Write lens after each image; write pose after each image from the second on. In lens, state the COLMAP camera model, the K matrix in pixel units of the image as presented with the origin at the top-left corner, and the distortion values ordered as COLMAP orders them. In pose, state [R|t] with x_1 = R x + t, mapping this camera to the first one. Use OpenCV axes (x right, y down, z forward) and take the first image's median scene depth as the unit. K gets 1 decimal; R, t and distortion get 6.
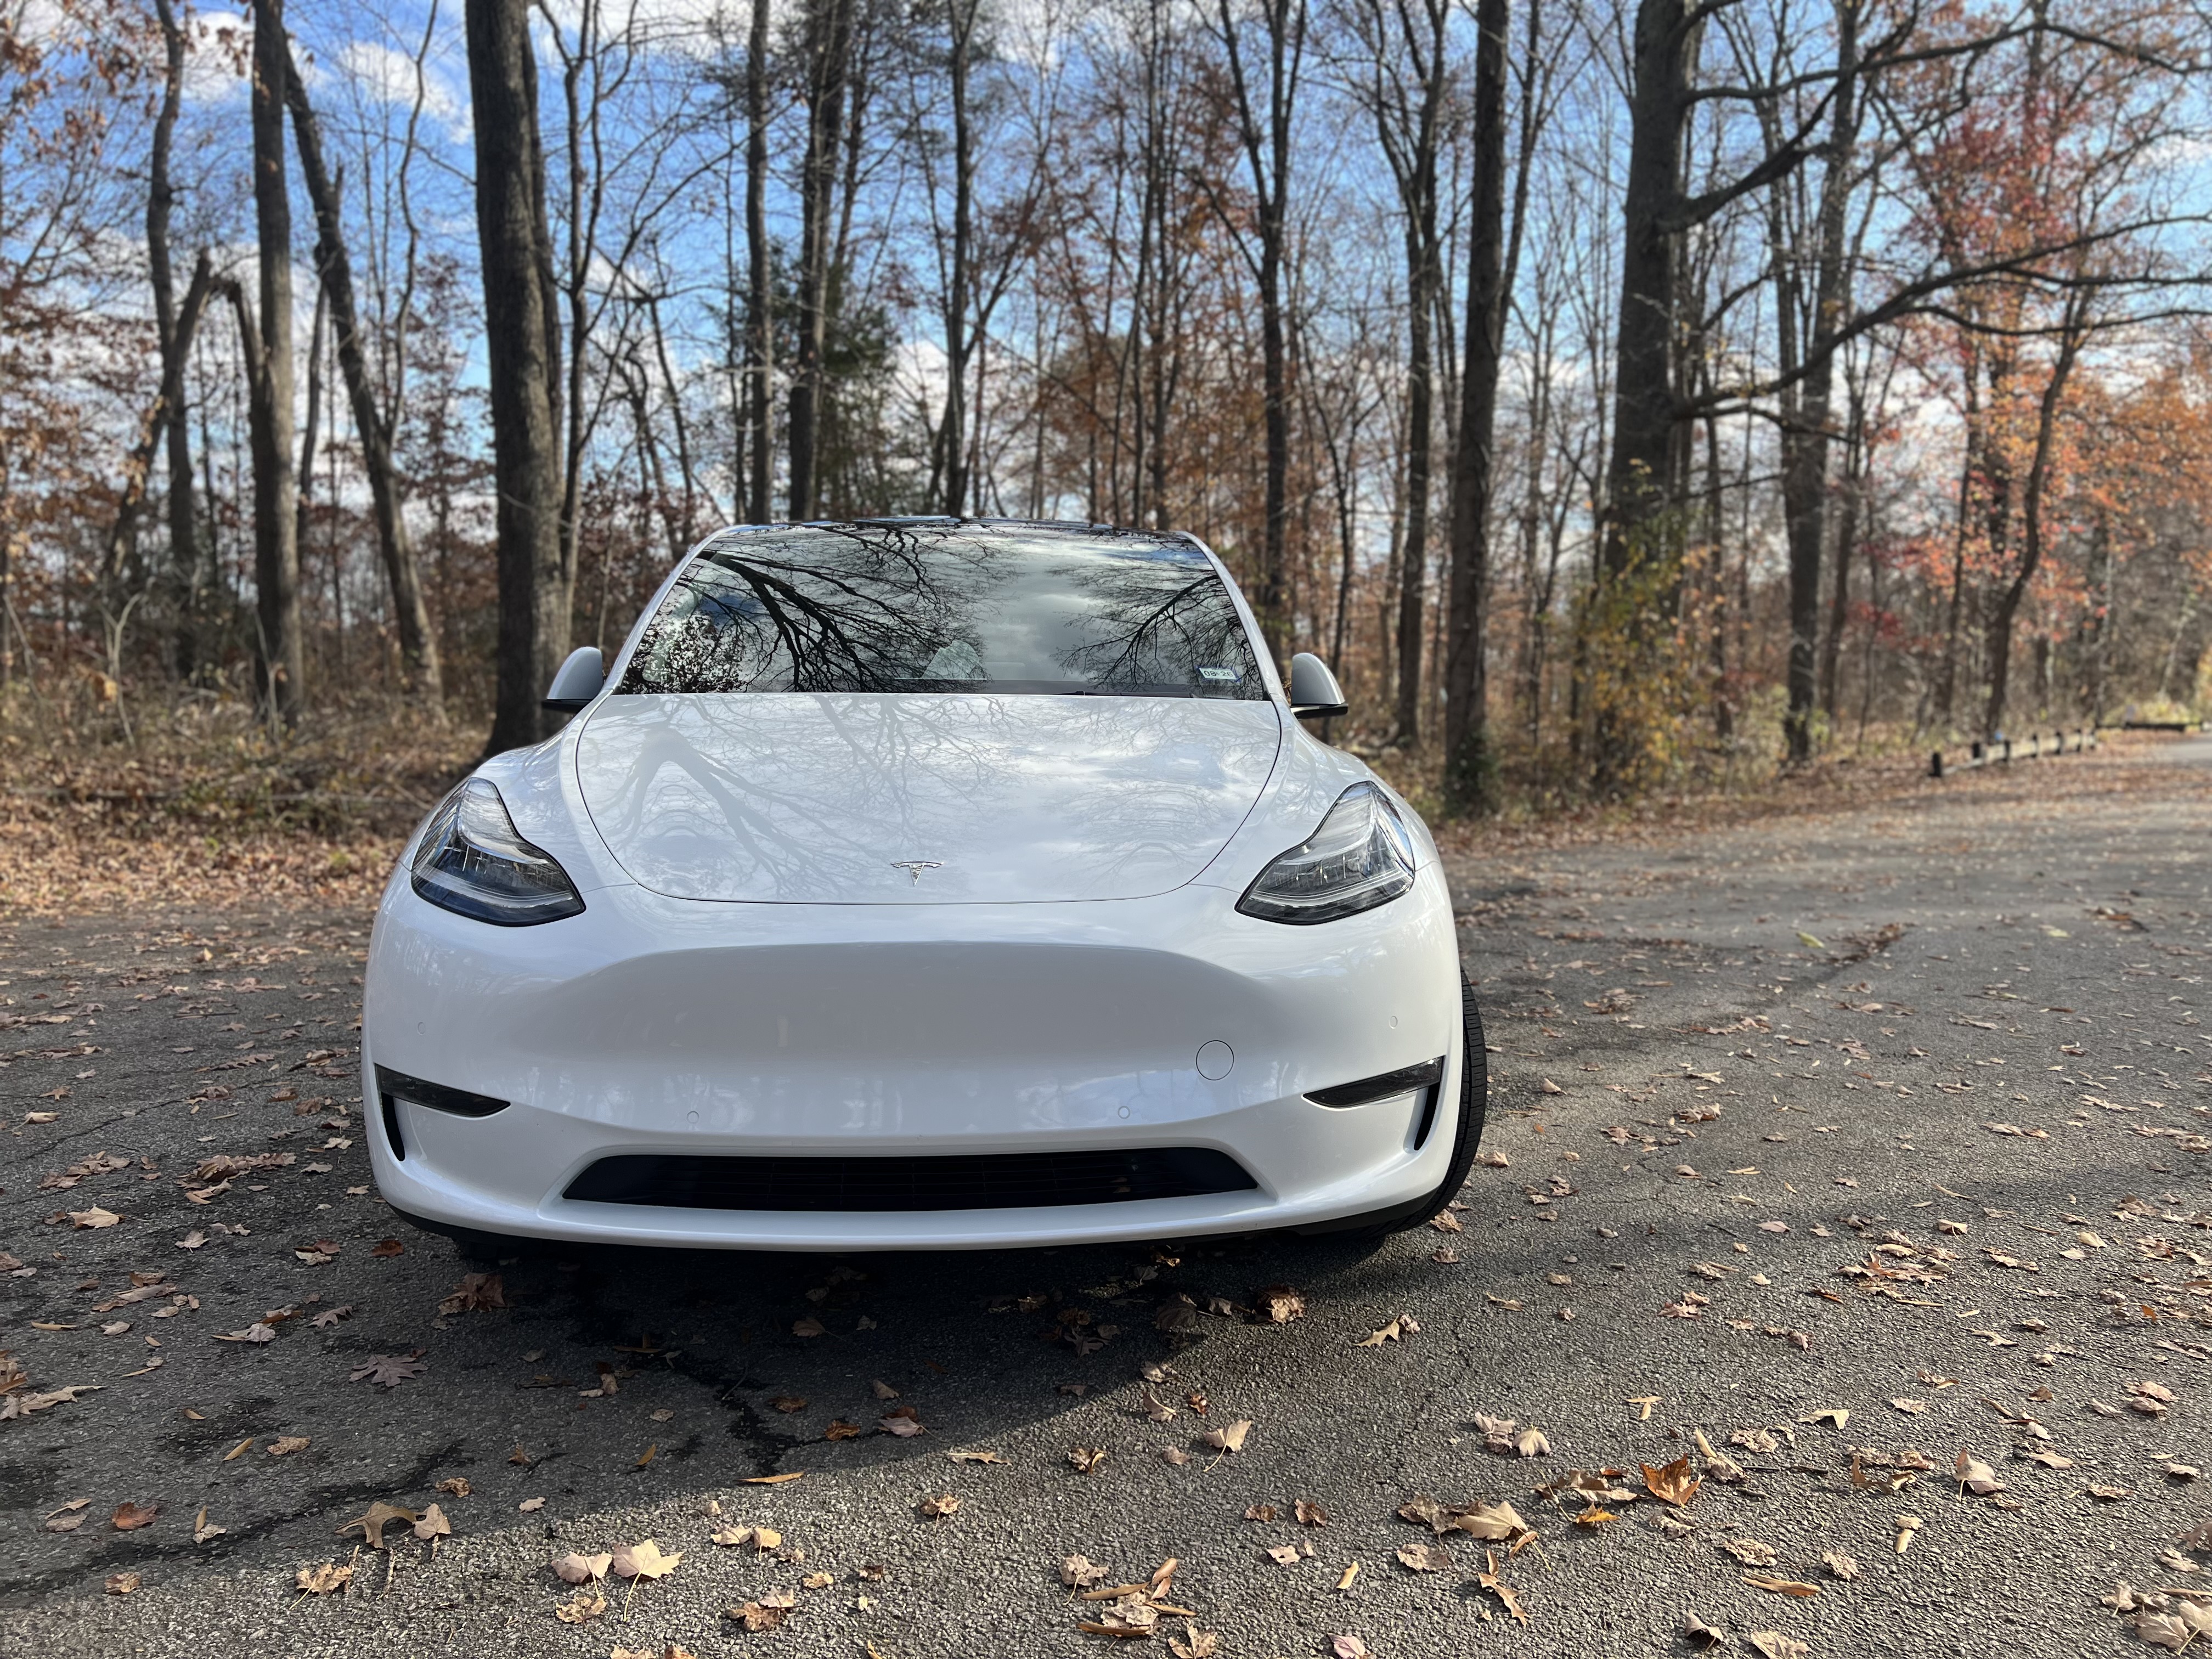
lens RADIAL K [[1659.0, 0, 1100.5], [0, 1659.0, 817.6], [0, 0, 1]] dist [0.028267, -0.027147]
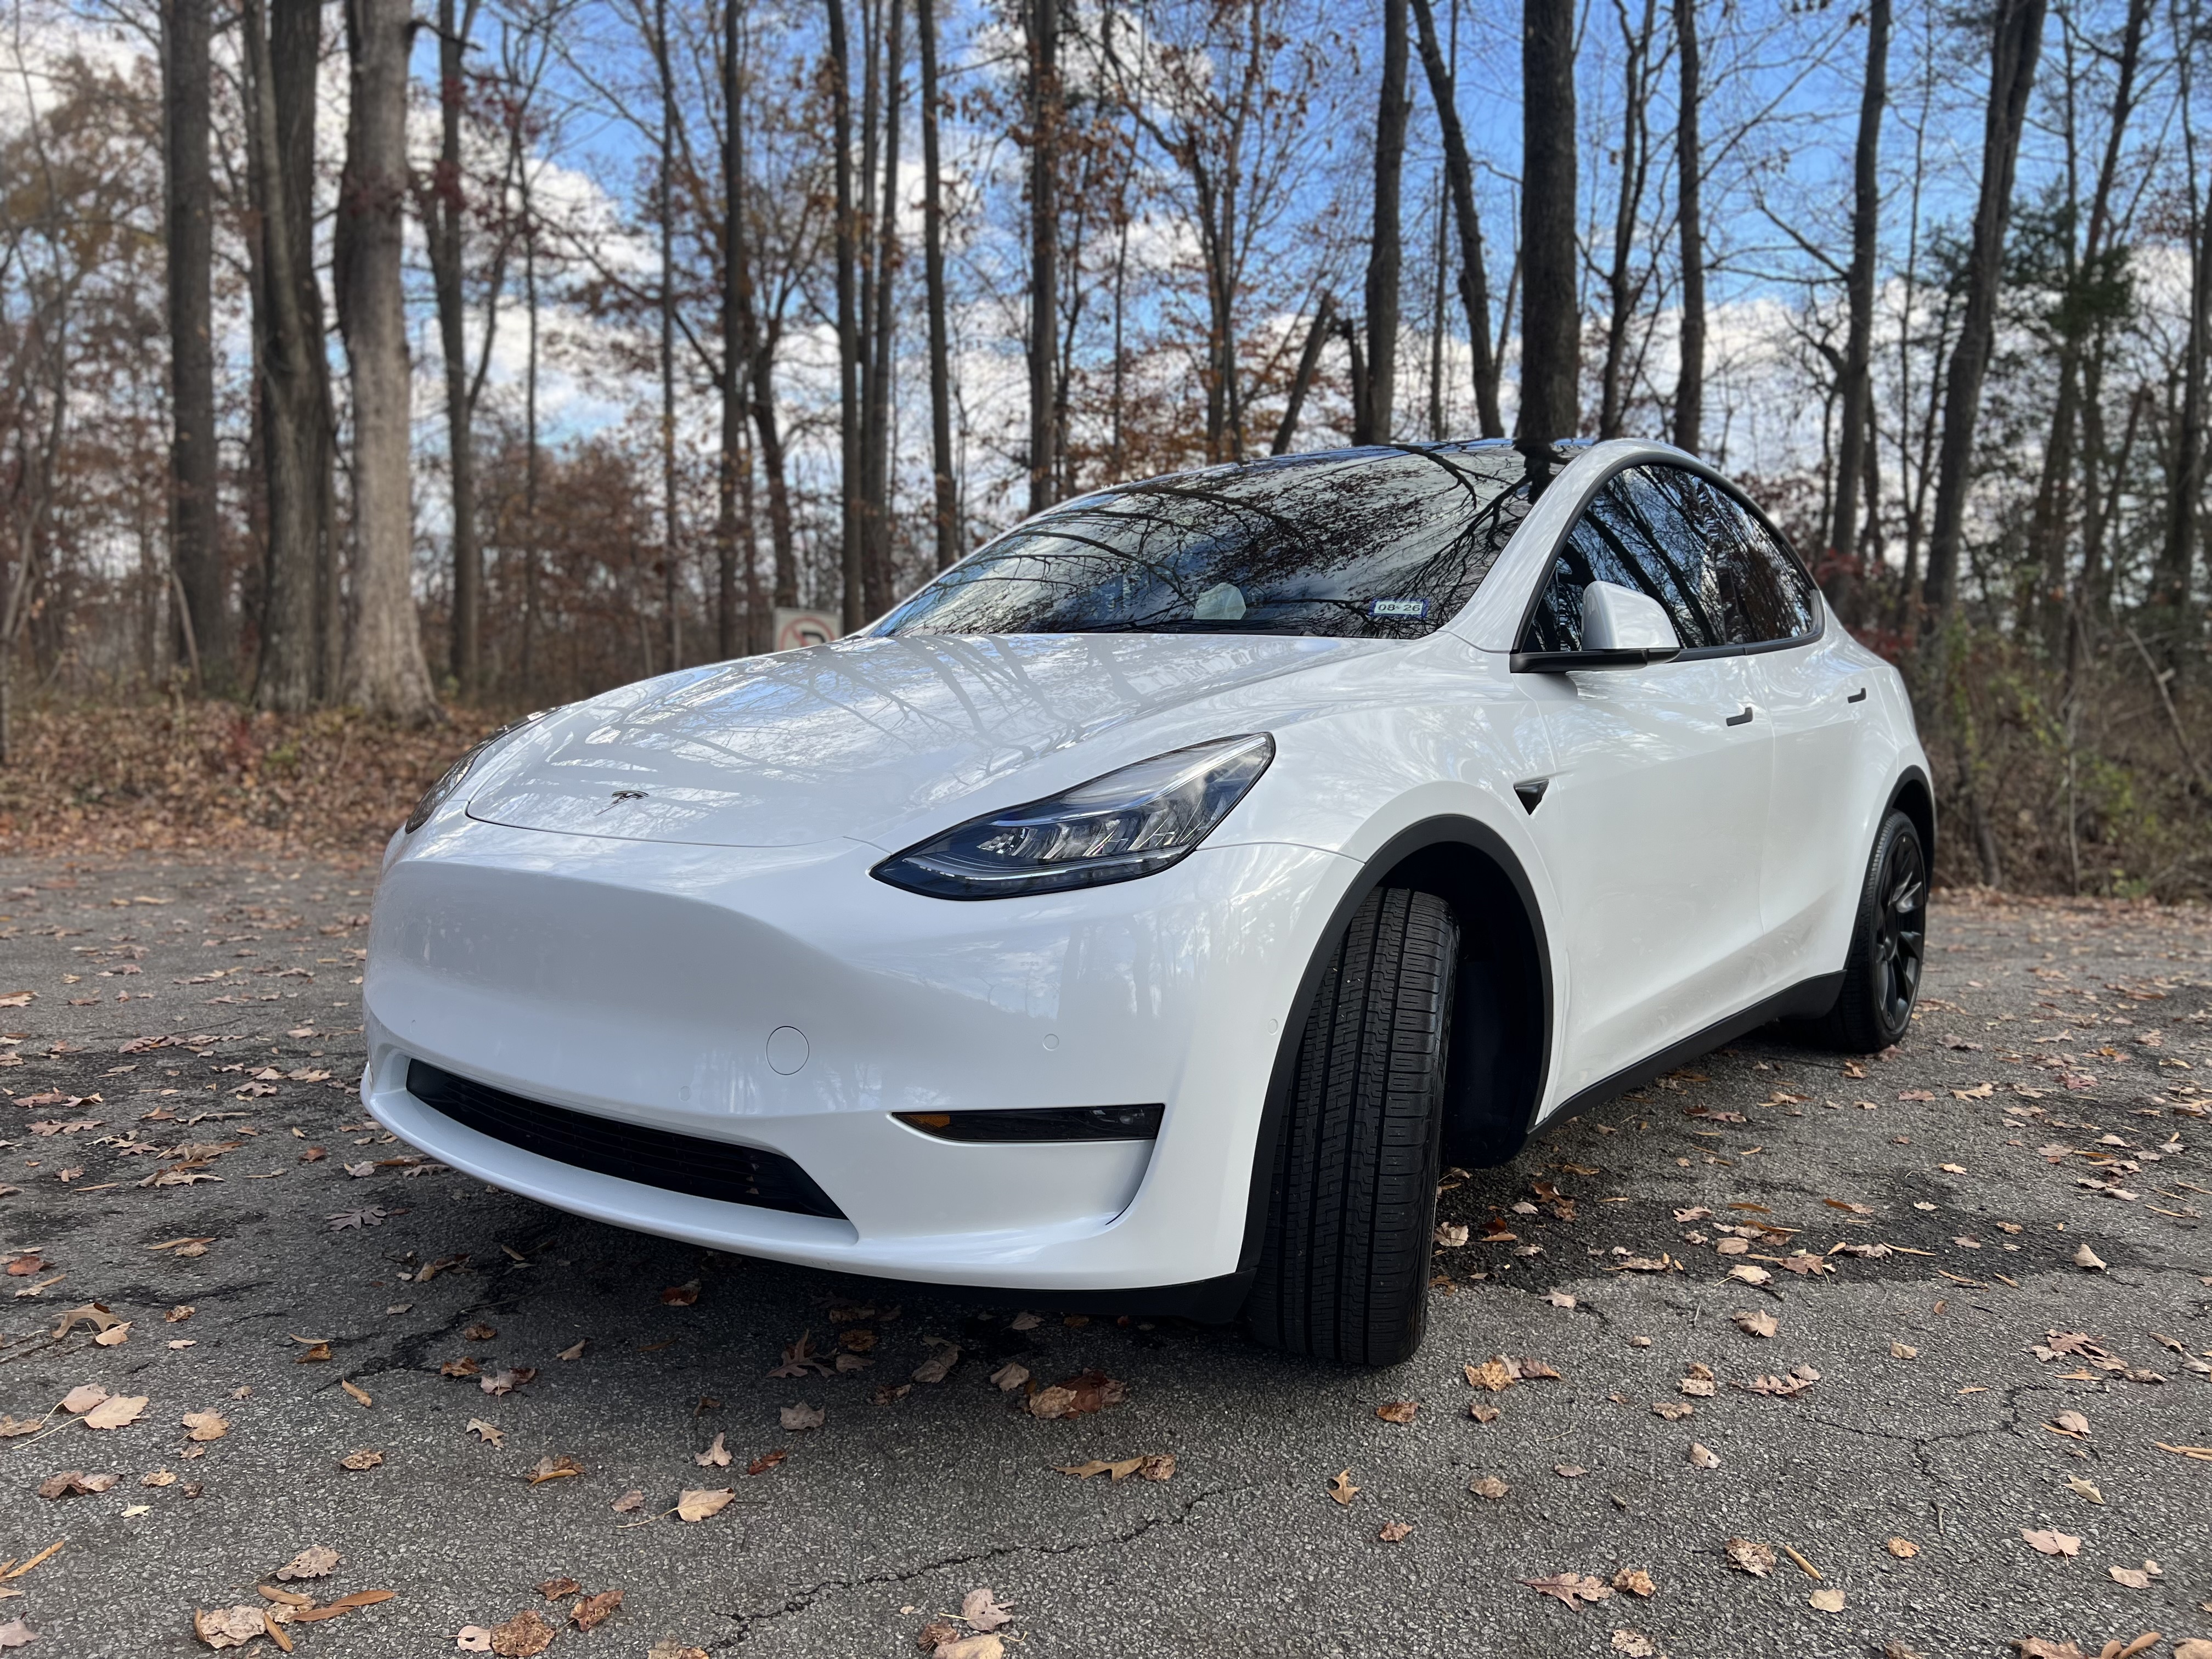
lens RADIAL K [[1659.0, 0, 1096.7], [0, 1659.0, 830.4], [0, 0, 1]] dist [0.028267, -0.027147]
pose [[0.765839, 0.065297, -0.639709, 0.648475], [-0.063344, 0.997653, 0.026000, 0.008252], [0.639905, 0.020610, 0.768178, 0.437632]]
